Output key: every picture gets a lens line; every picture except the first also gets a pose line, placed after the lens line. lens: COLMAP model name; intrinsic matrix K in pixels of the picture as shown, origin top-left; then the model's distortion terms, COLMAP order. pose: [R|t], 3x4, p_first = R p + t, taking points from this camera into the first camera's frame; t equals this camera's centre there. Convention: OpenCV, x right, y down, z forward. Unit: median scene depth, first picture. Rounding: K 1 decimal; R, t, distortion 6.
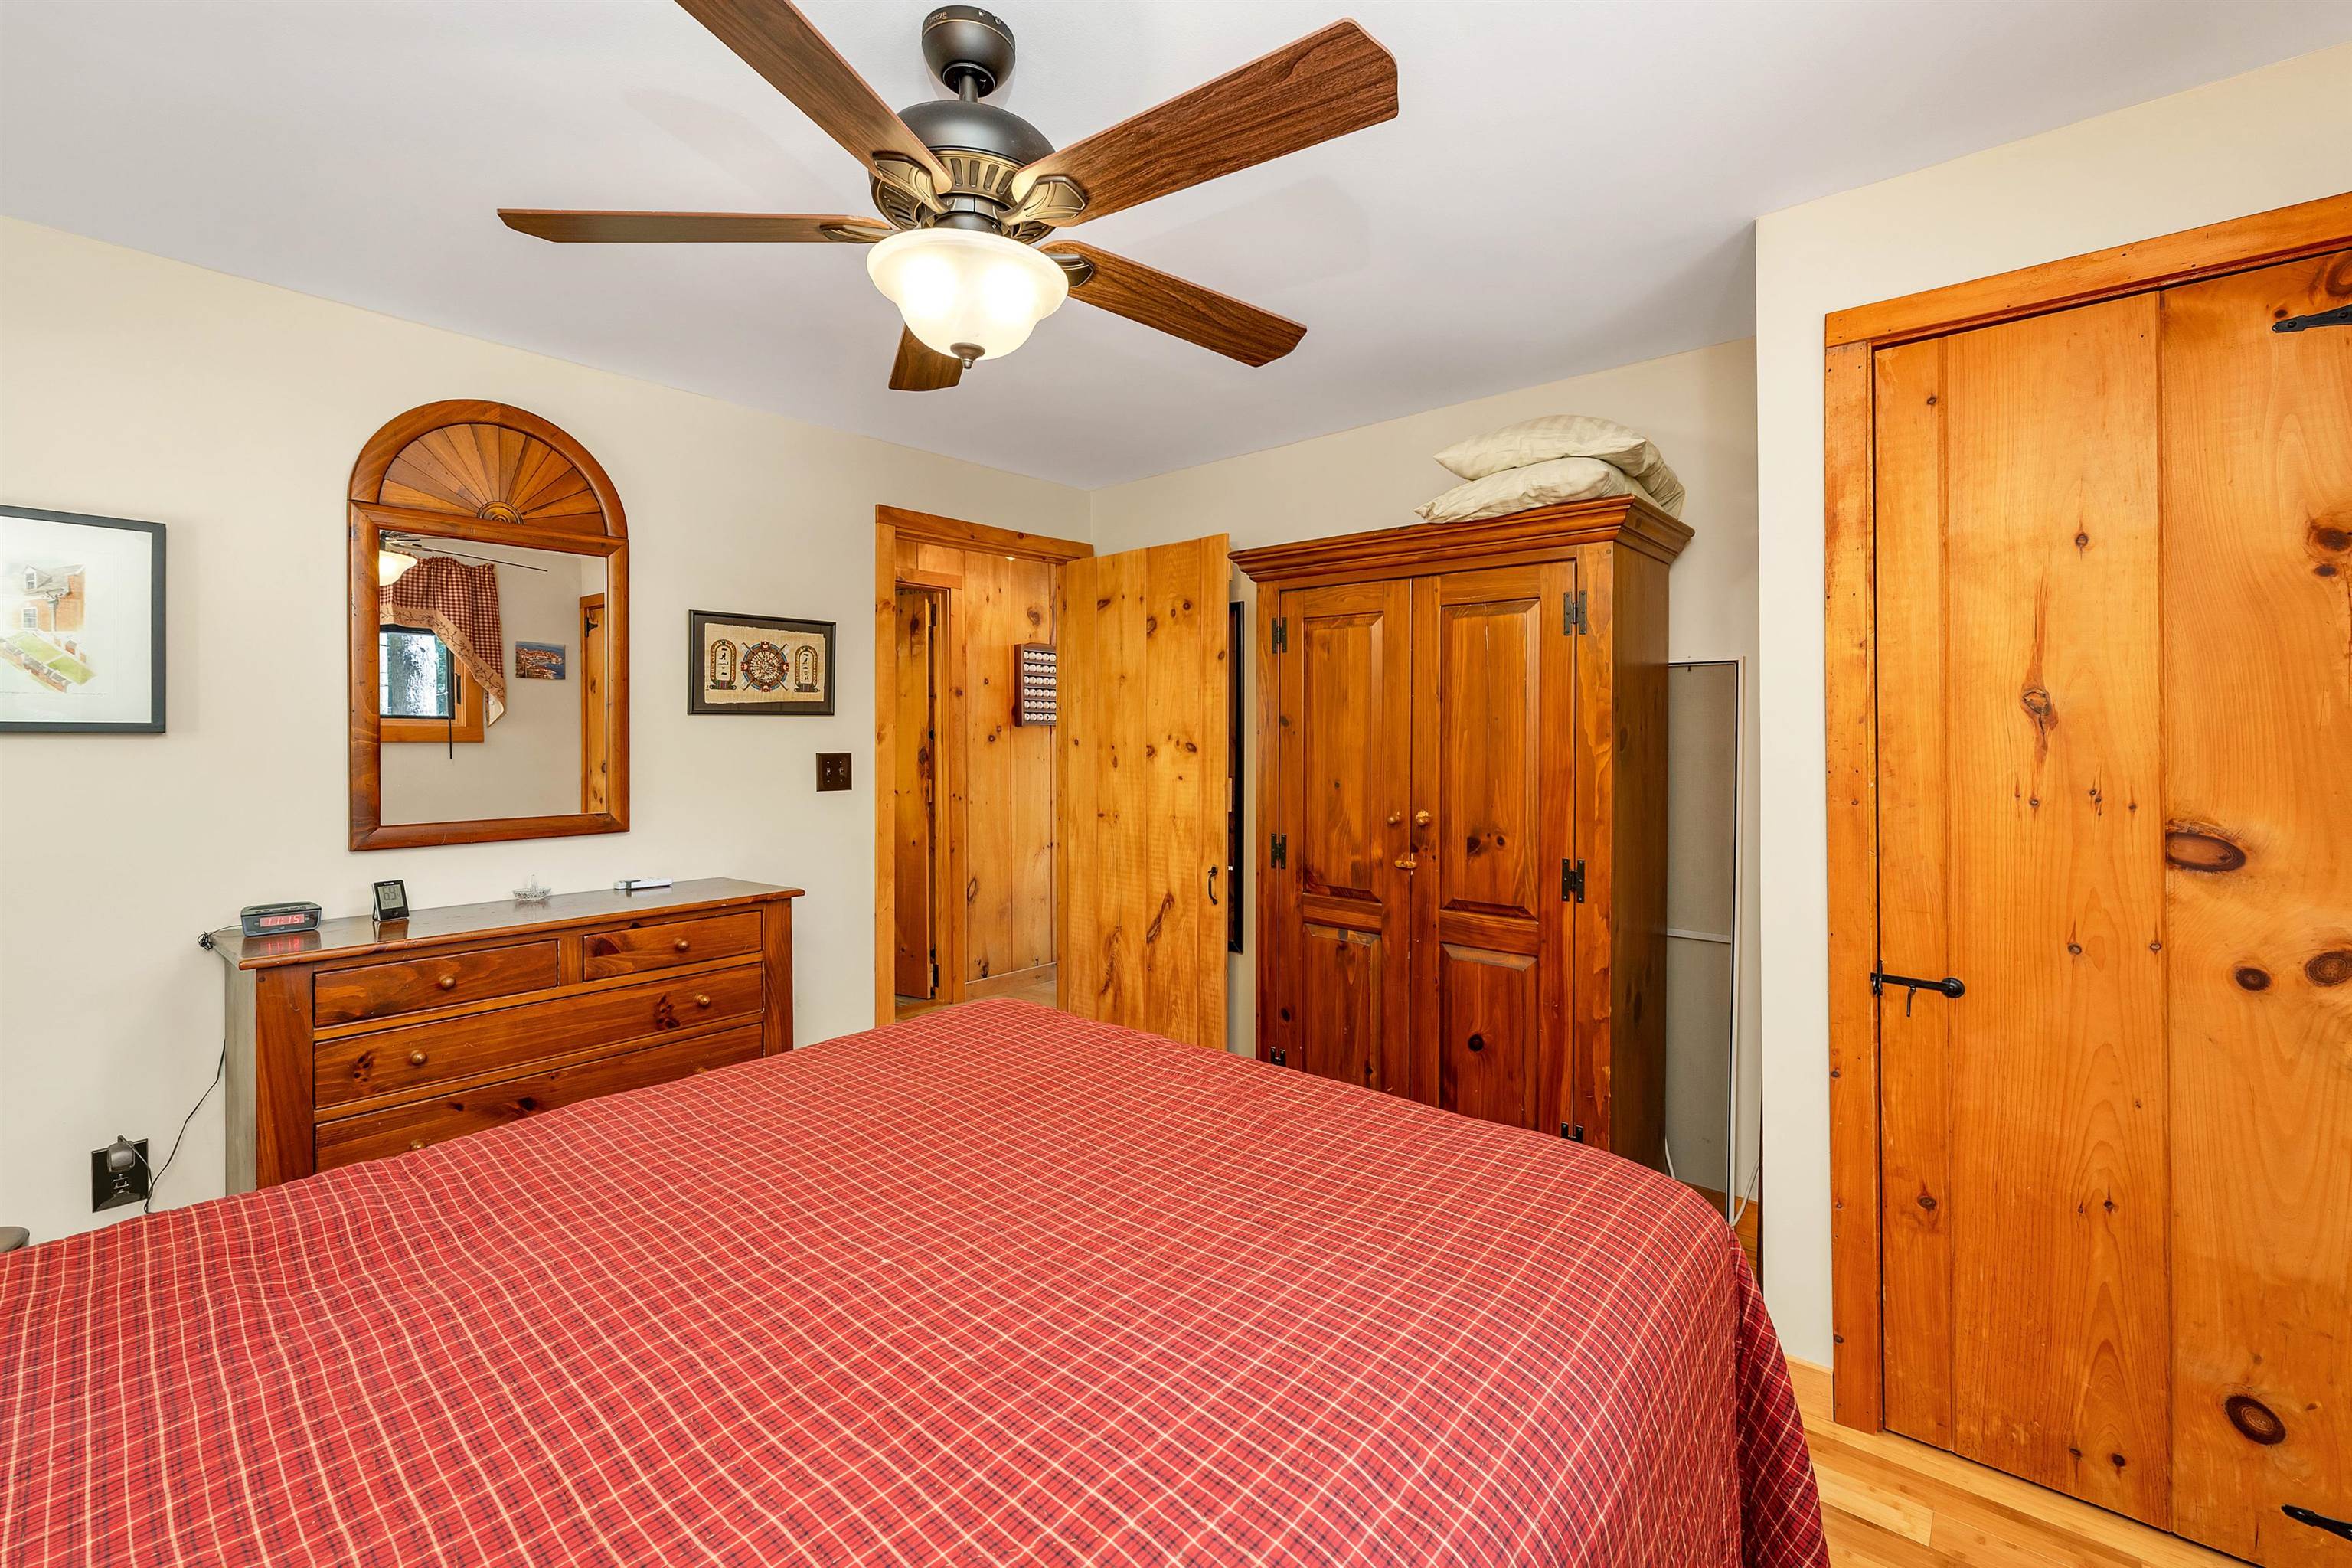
lens RADIAL K [[991.2, 0, 1161.6], [0, 991.2, 735.3], [0, 0, 1]] dist [0.000760, -0.000043]
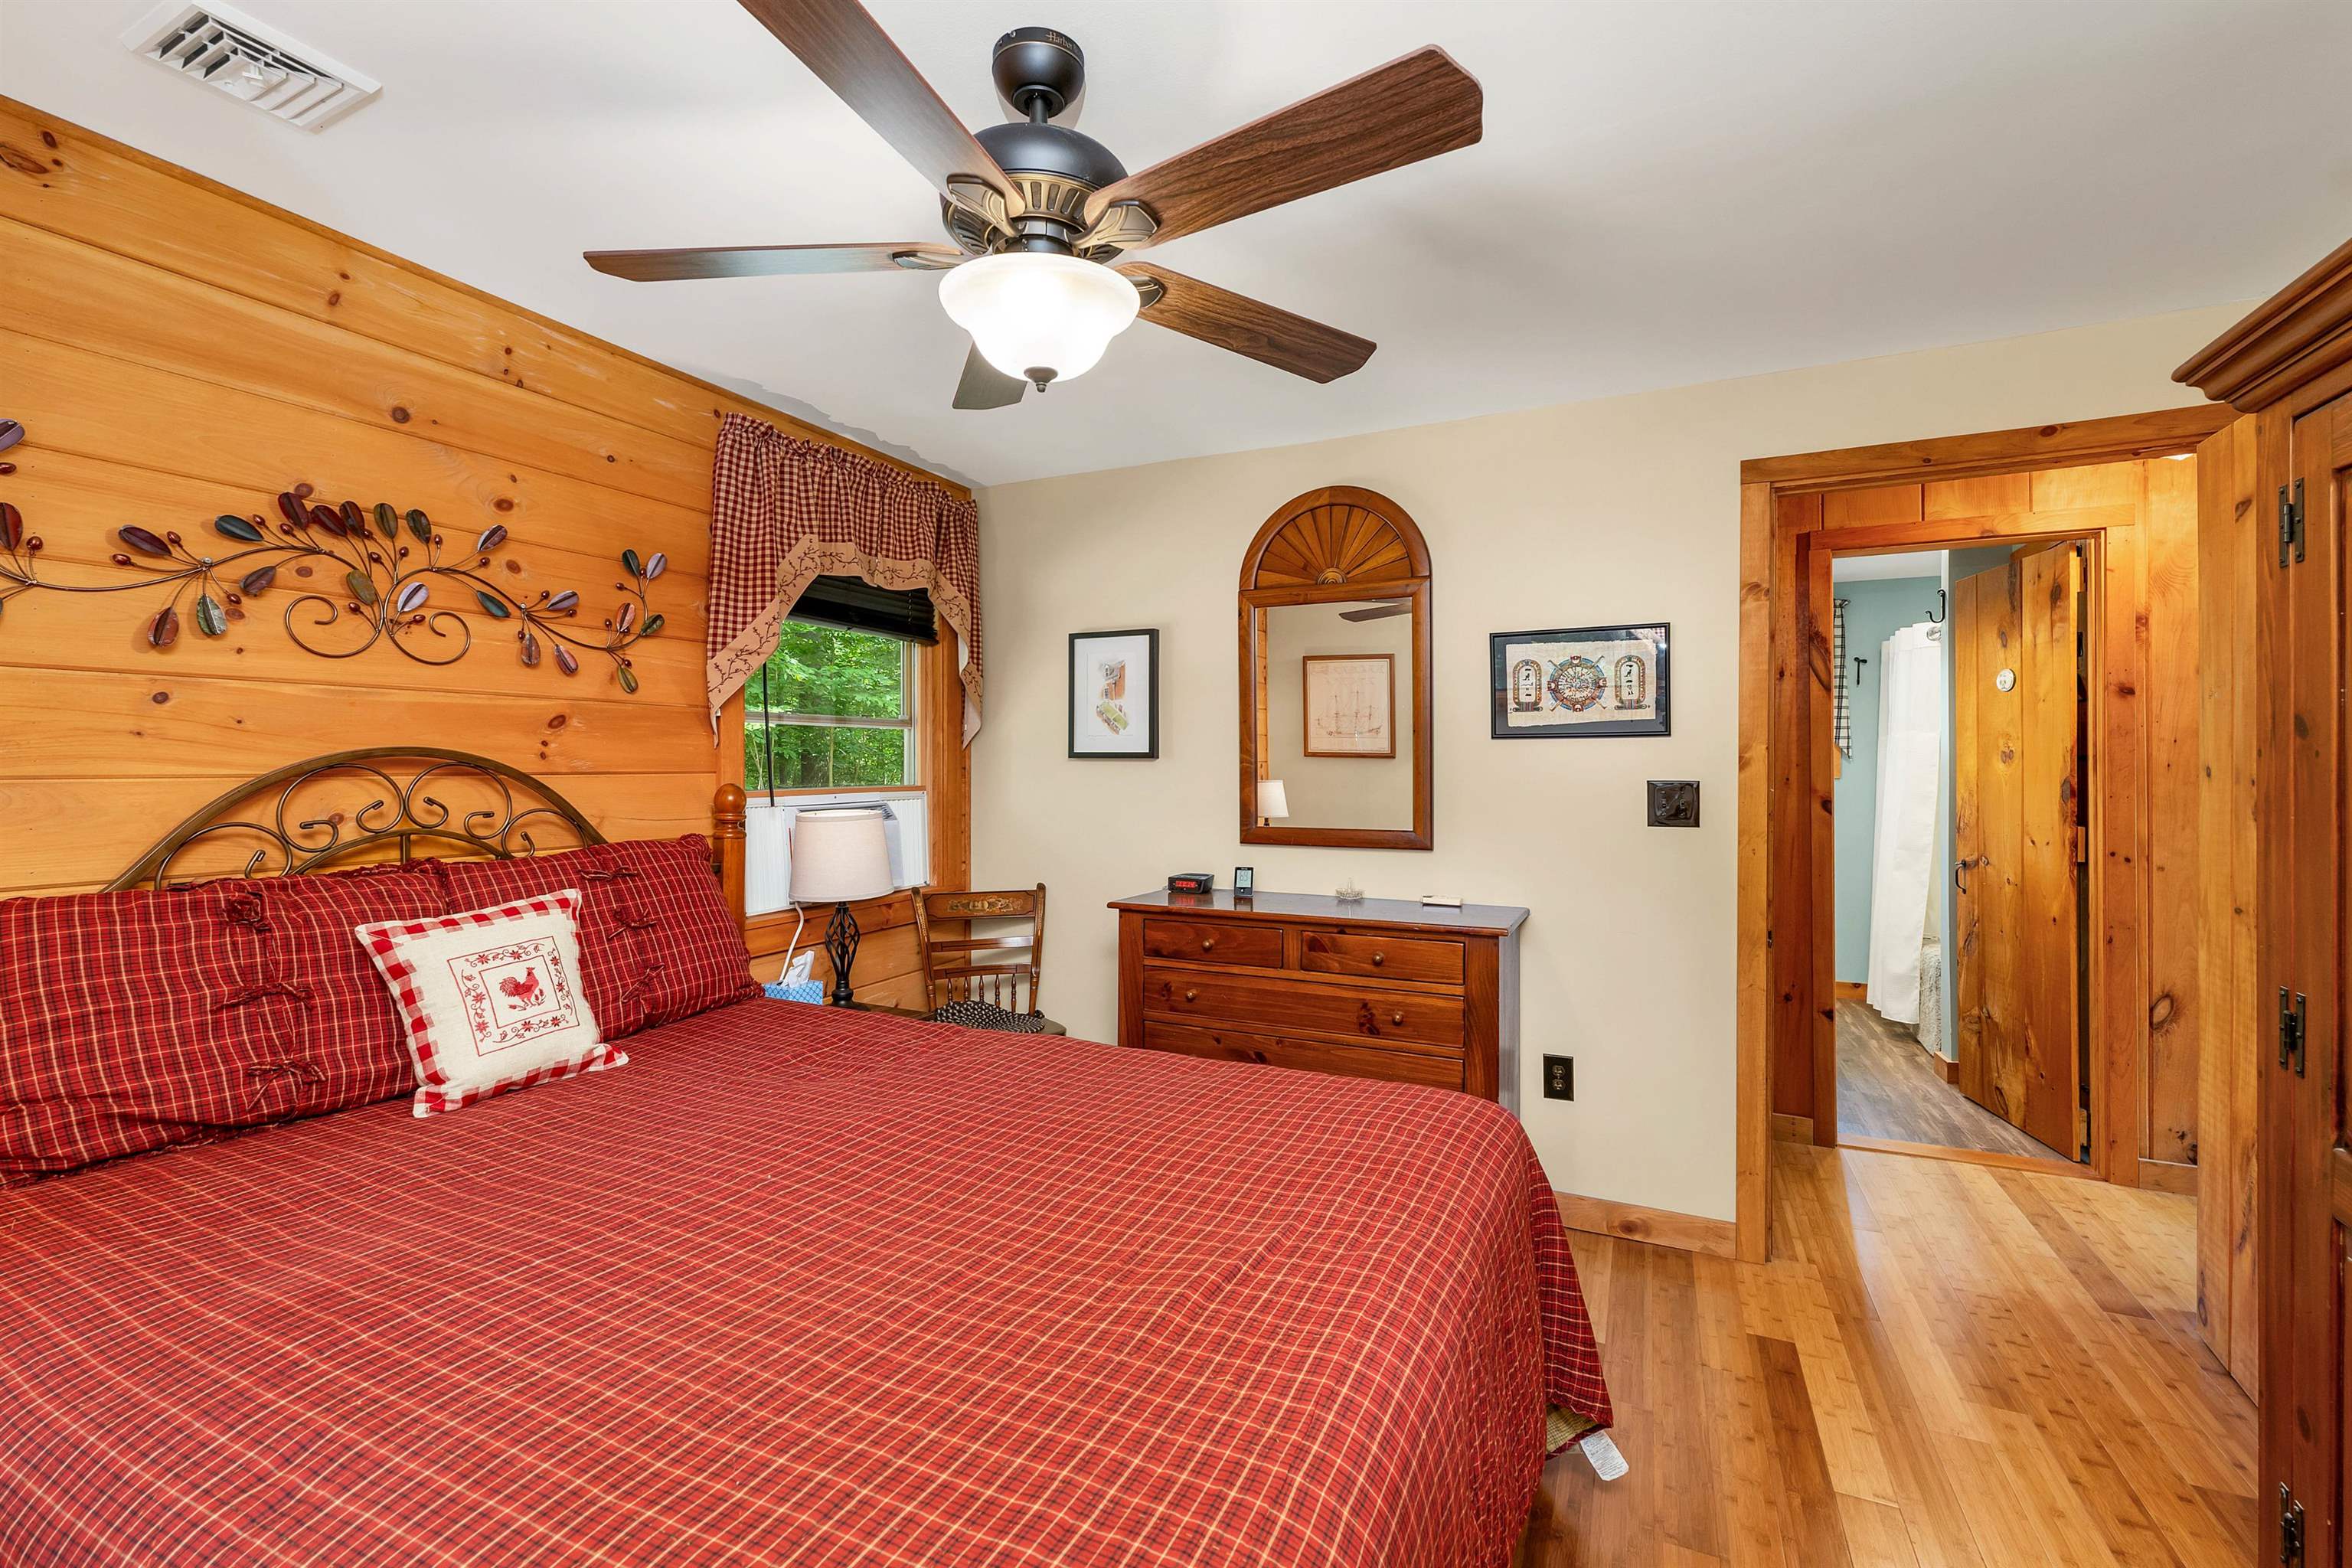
lens RADIAL K [[991.2, 0, 1171.4], [0, 991.2, 763.0], [0, 0, 1]] dist [0.000760, -0.000043]
pose [[0.272649, 0.003337, -0.962108, 0.393540], [0.000692, 0.999993, 0.003665, -0.000404], [0.962113, -0.001665, 0.272645, 0.419786]]
